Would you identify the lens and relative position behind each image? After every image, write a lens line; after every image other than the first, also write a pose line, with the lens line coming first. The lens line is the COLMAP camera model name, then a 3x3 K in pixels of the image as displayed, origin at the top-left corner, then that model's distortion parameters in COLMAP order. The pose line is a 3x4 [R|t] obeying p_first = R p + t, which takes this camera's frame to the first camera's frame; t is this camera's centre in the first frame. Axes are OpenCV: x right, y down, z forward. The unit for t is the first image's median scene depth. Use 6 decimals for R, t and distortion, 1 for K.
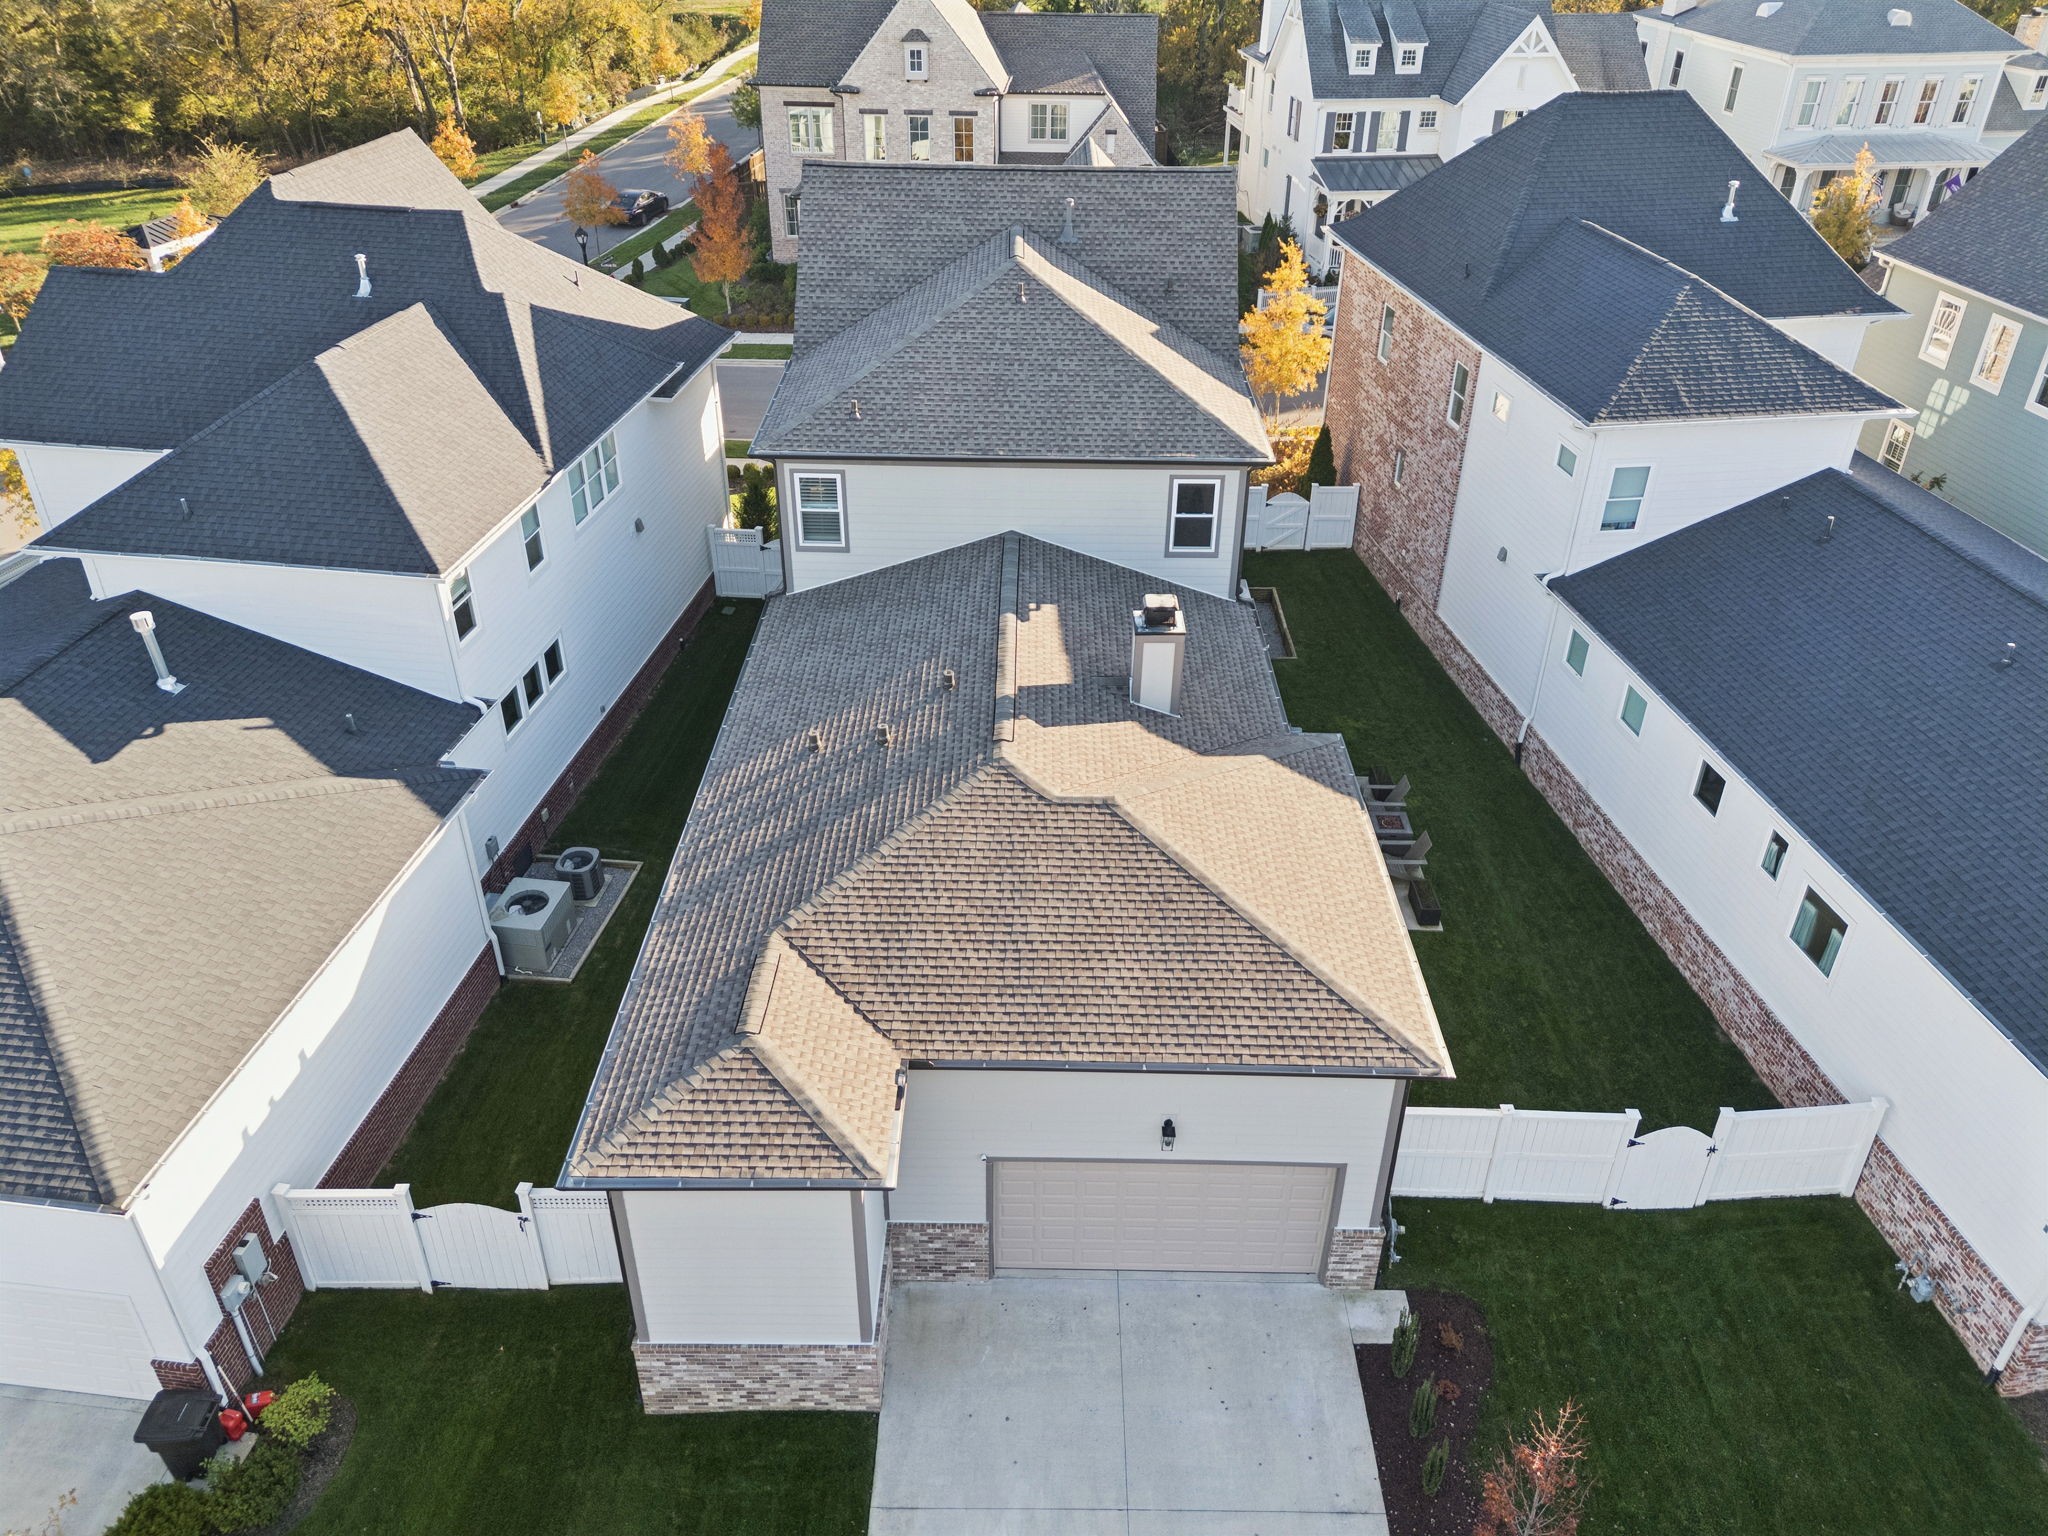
lens RADIAL K [[1497.6, 0, 1032.5], [0, 1497.6, 760.5], [0, 0, 1]] dist [0.054028, -0.042813]
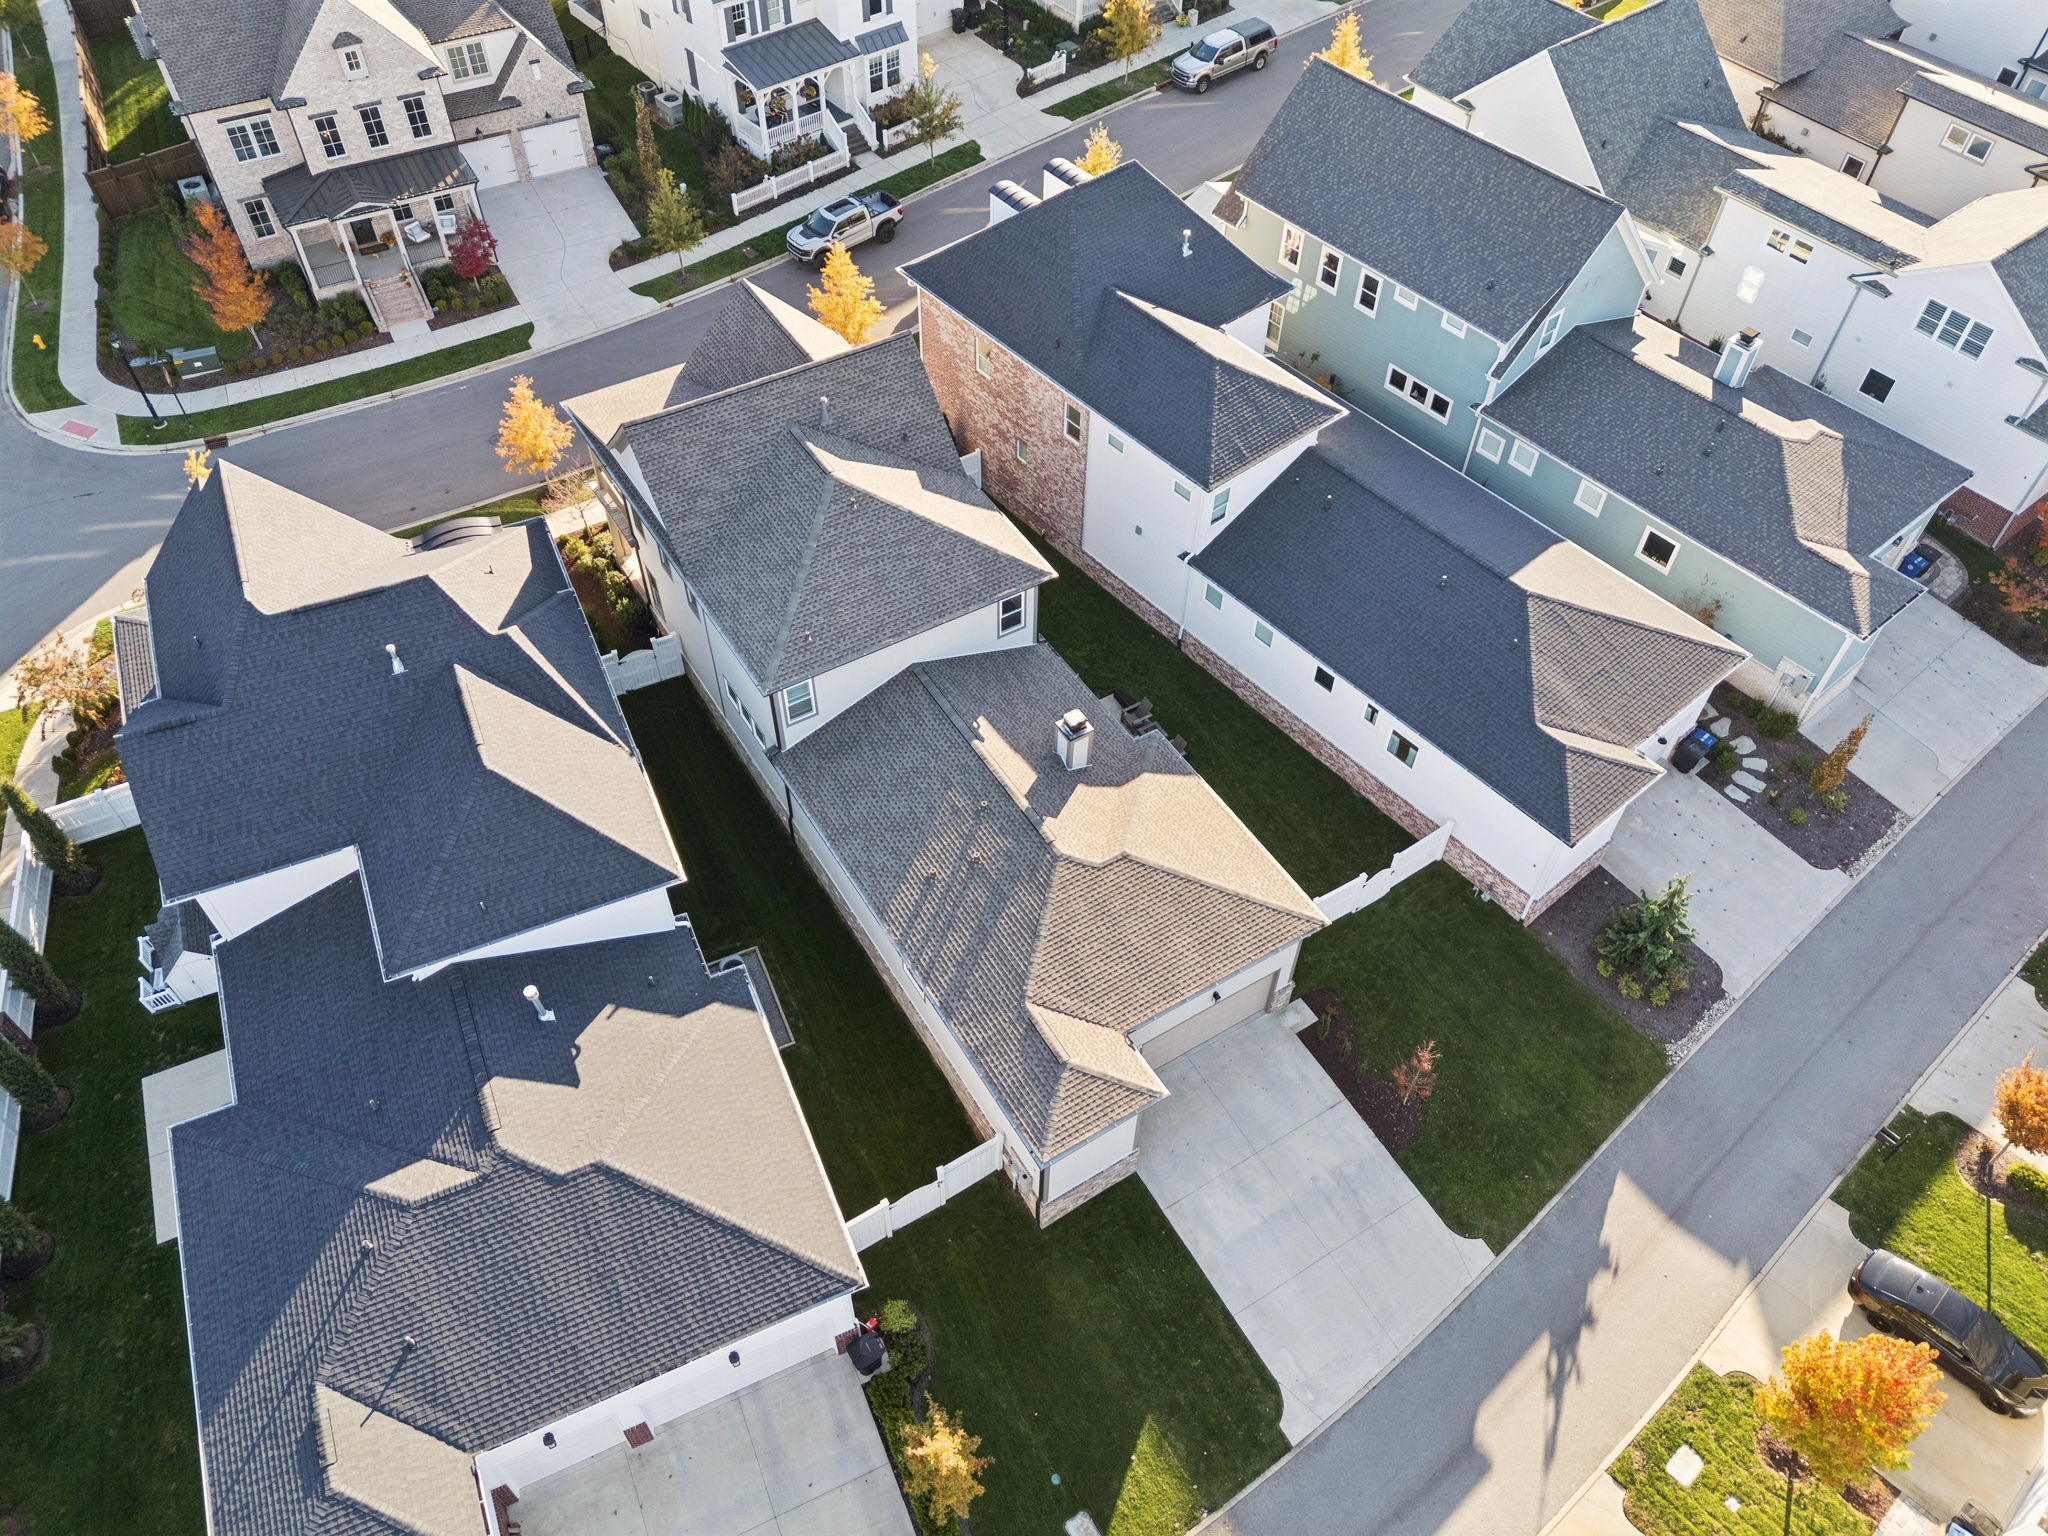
lens RADIAL K [[1497.6, 0, 1029.1], [0, 1497.6, 757.2], [0, 0, 1]] dist [0.054028, -0.042813]
pose [[0.846361, -0.402881, 0.348368, -0.547162], [0.274871, 0.890645, 0.362212, -0.663589], [-0.456200, -0.210806, 0.864547, -0.464272]]
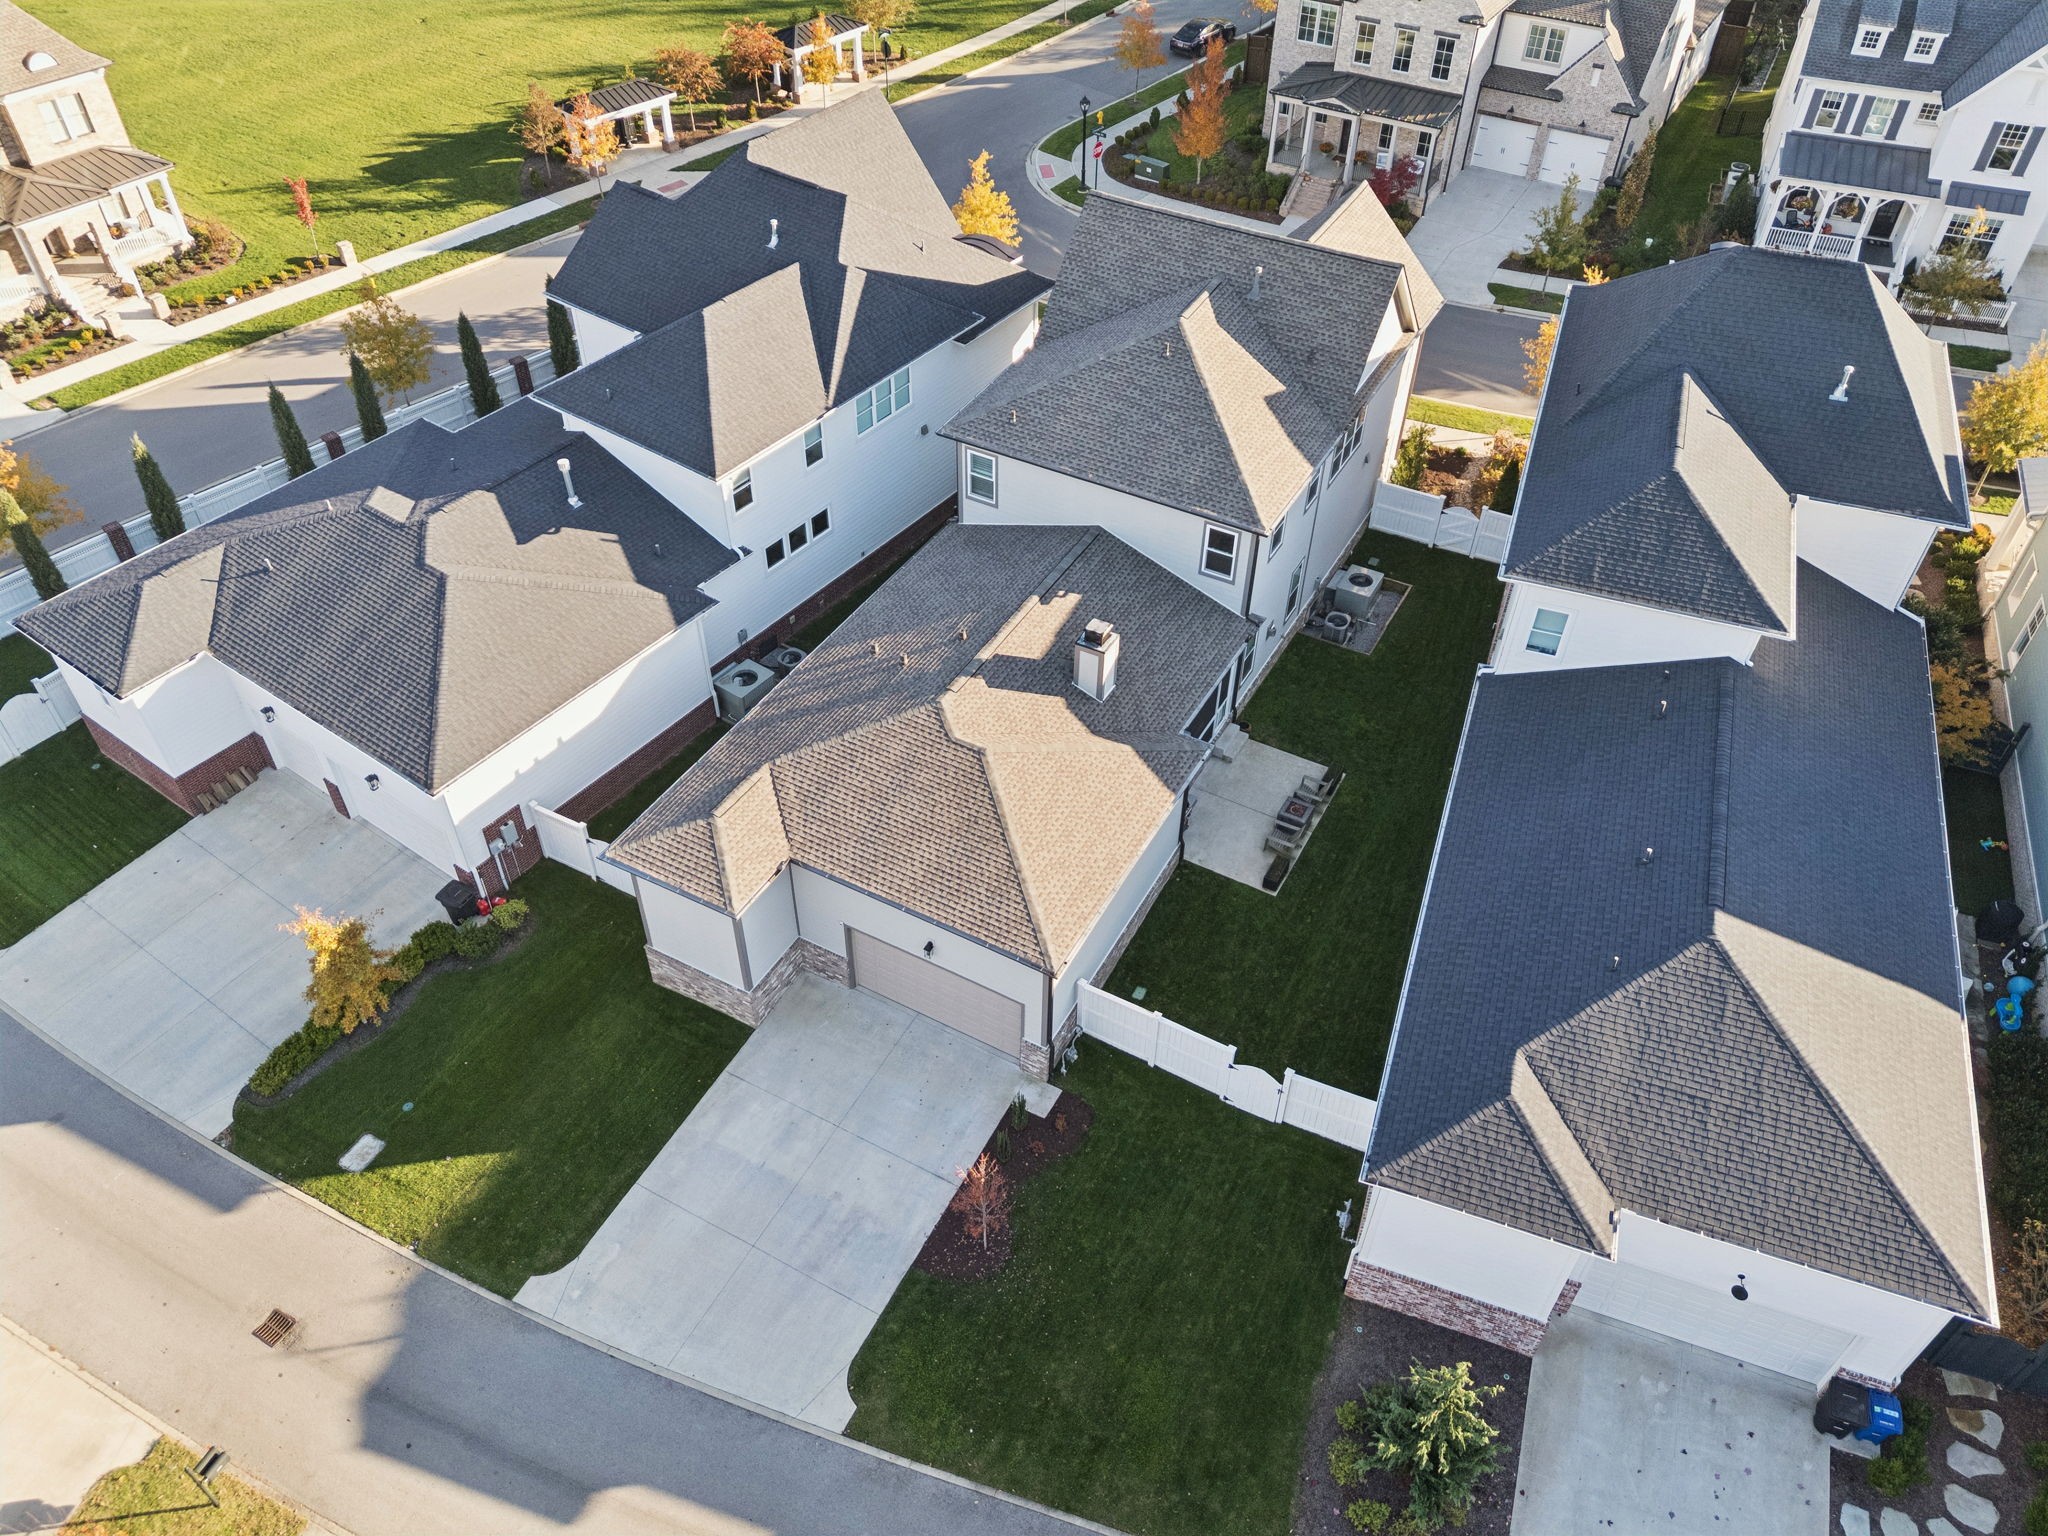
lens RADIAL K [[1497.6, 0, 1041.7], [0, 1497.6, 763.2], [0, 0, 1]] dist [0.054028, -0.042813]
pose [[0.883427, 0.325033, -0.337505, 0.539115], [-0.254847, 0.937736, 0.236016, -0.292339], [0.393204, -0.122491, 0.911256, -0.361866]]
